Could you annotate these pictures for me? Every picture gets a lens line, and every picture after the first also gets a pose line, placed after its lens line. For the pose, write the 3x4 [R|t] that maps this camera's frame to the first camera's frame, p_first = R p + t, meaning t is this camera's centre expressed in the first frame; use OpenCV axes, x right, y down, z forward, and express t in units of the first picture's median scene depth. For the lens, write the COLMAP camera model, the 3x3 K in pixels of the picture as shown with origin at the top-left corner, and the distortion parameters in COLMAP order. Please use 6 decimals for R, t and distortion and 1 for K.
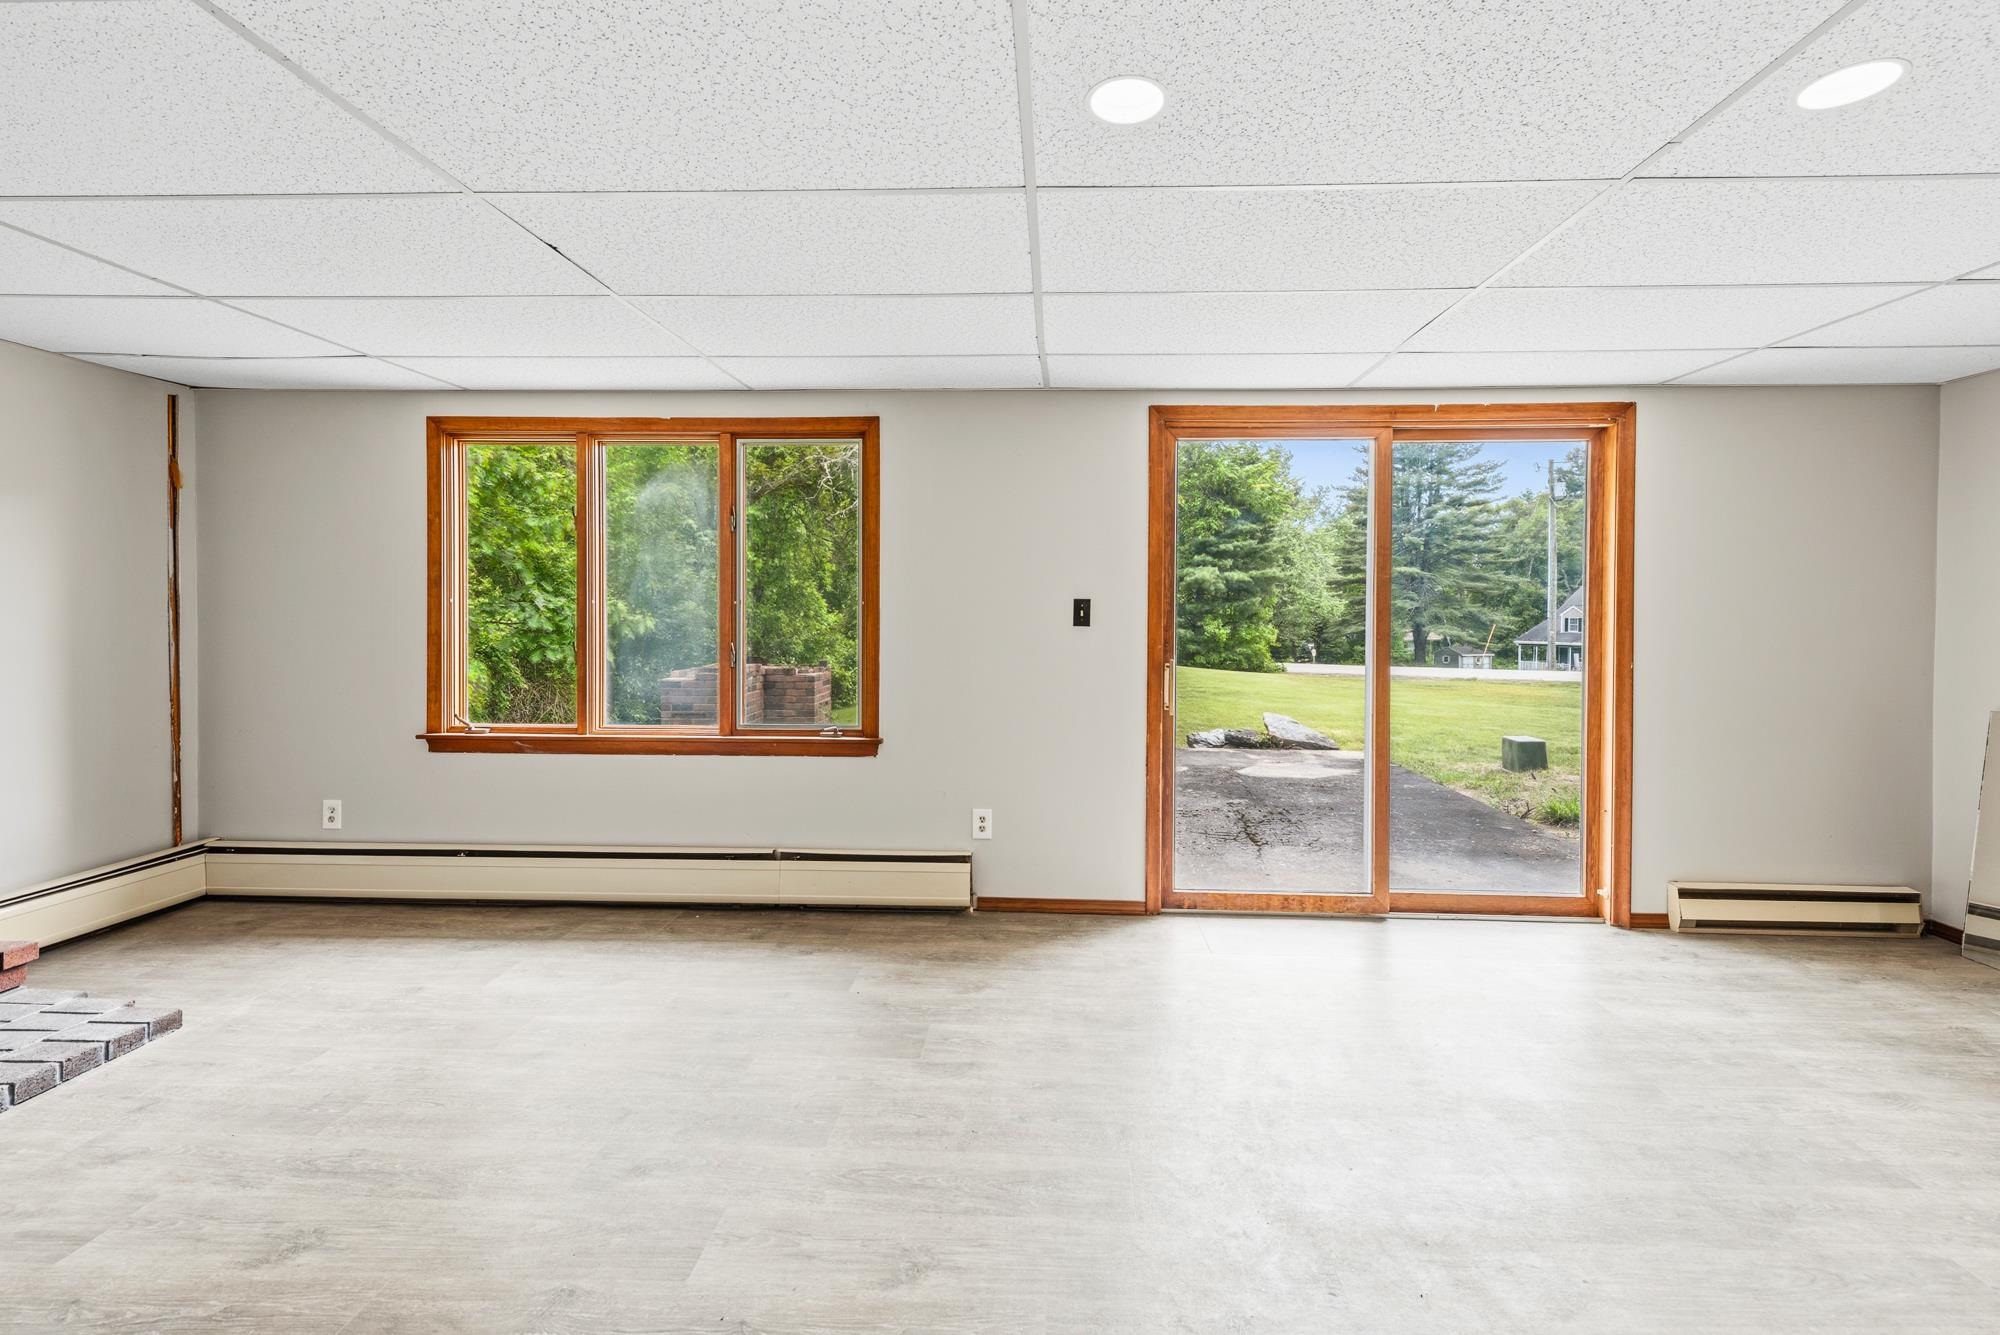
lens RADIAL K [[862.3, 0, 1006.5], [0, 862.3, 625.7], [0, 0, 1]] dist [0.010344, -0.000706]
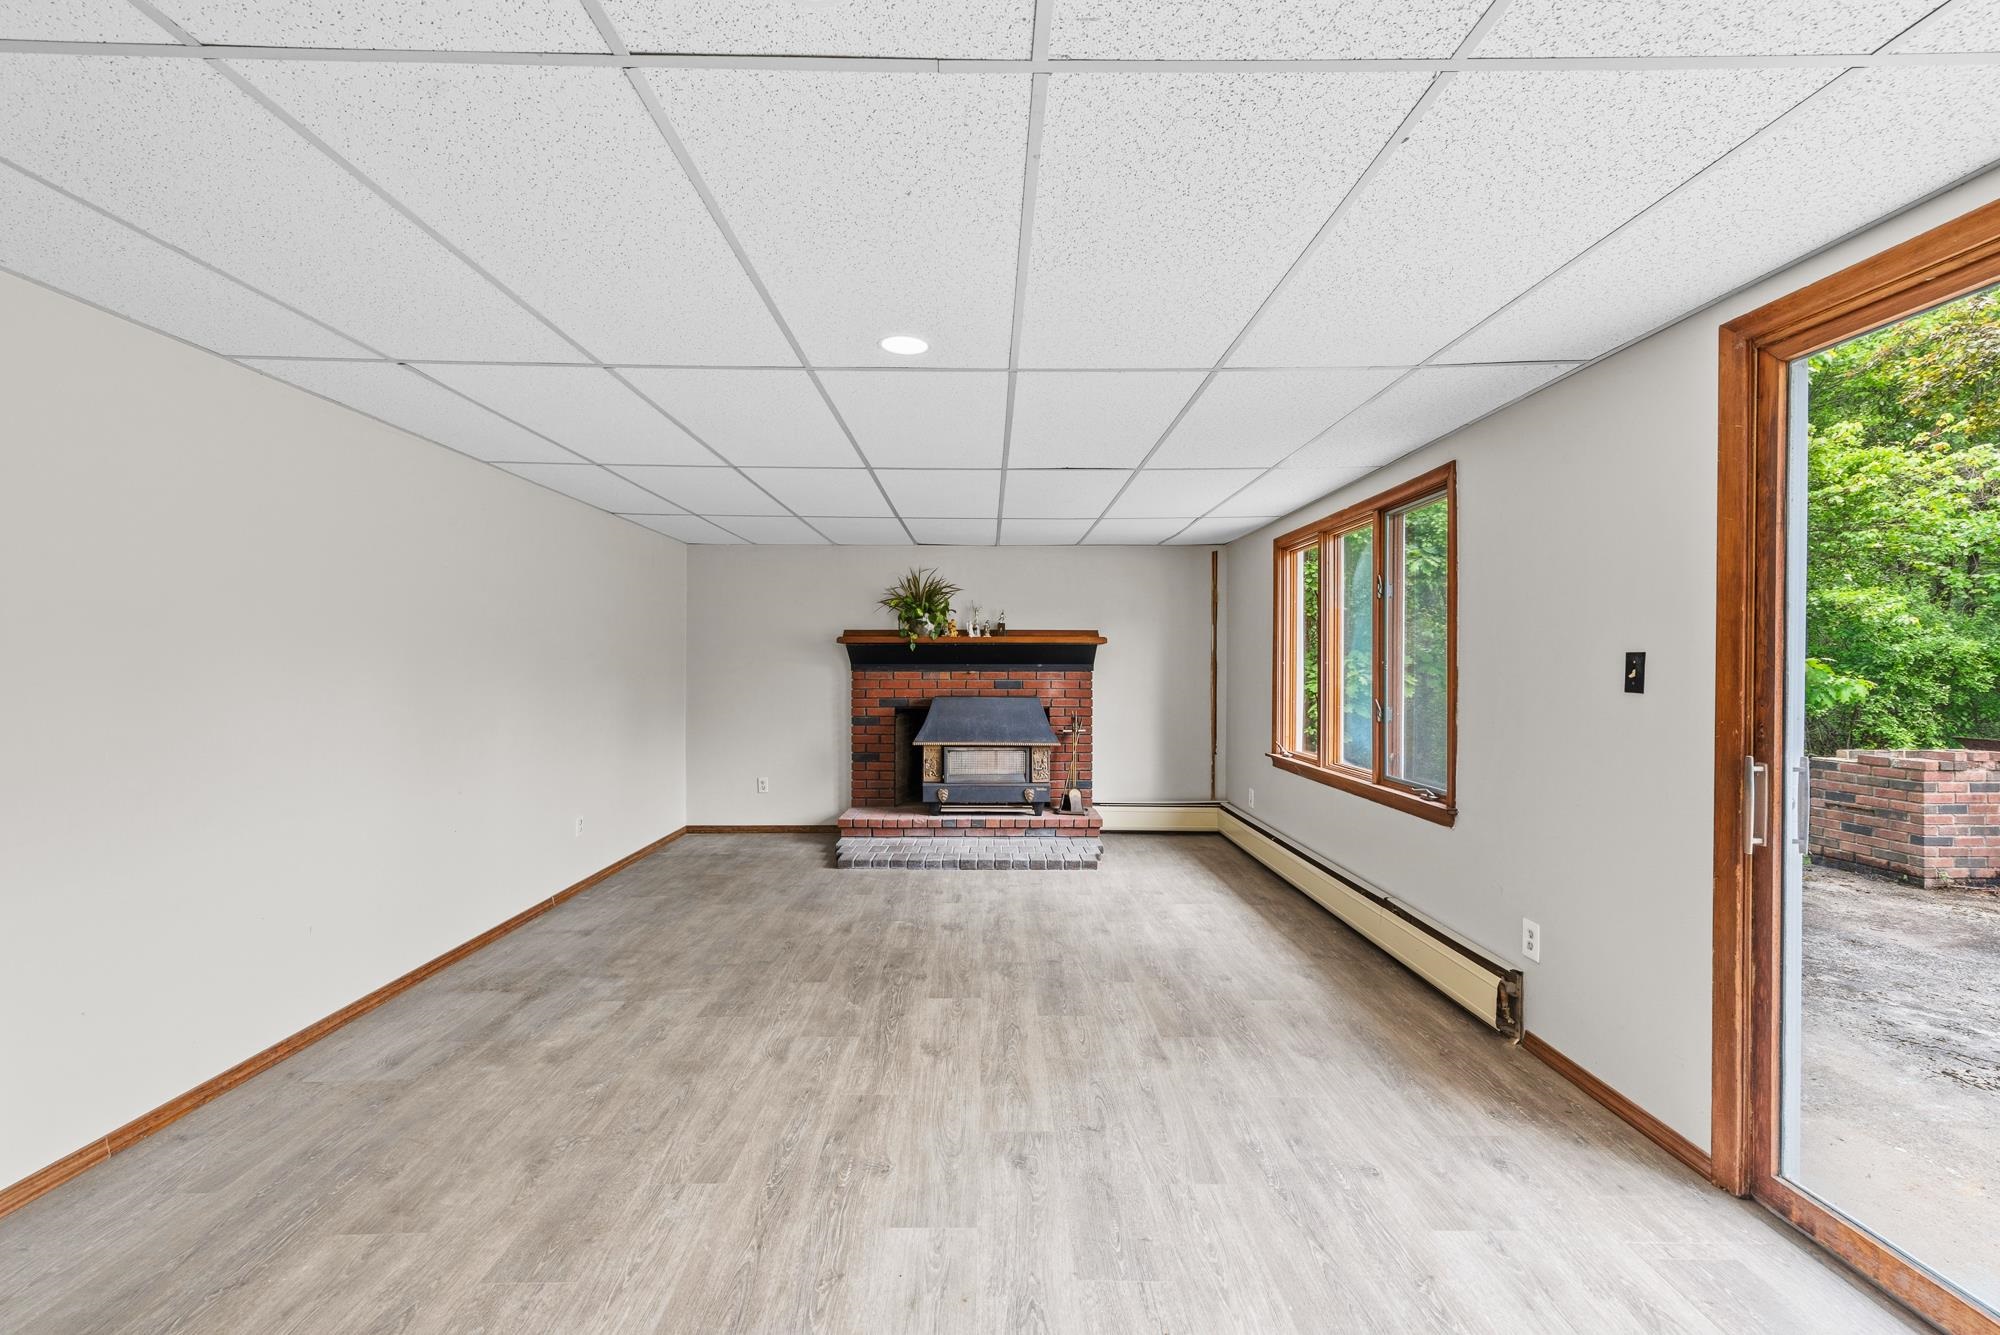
lens RADIAL K [[796.0, 0, 1000.0], [0, 796.0, 667.5], [0, 0, 1]] dist [0.000900, -0.000040]
pose [[0.056531, -0.003394, -0.998395, 0.713385], [-0.020977, 0.999769, -0.004586, -0.006442], [0.998180, 0.021202, 0.056447, 0.495052]]
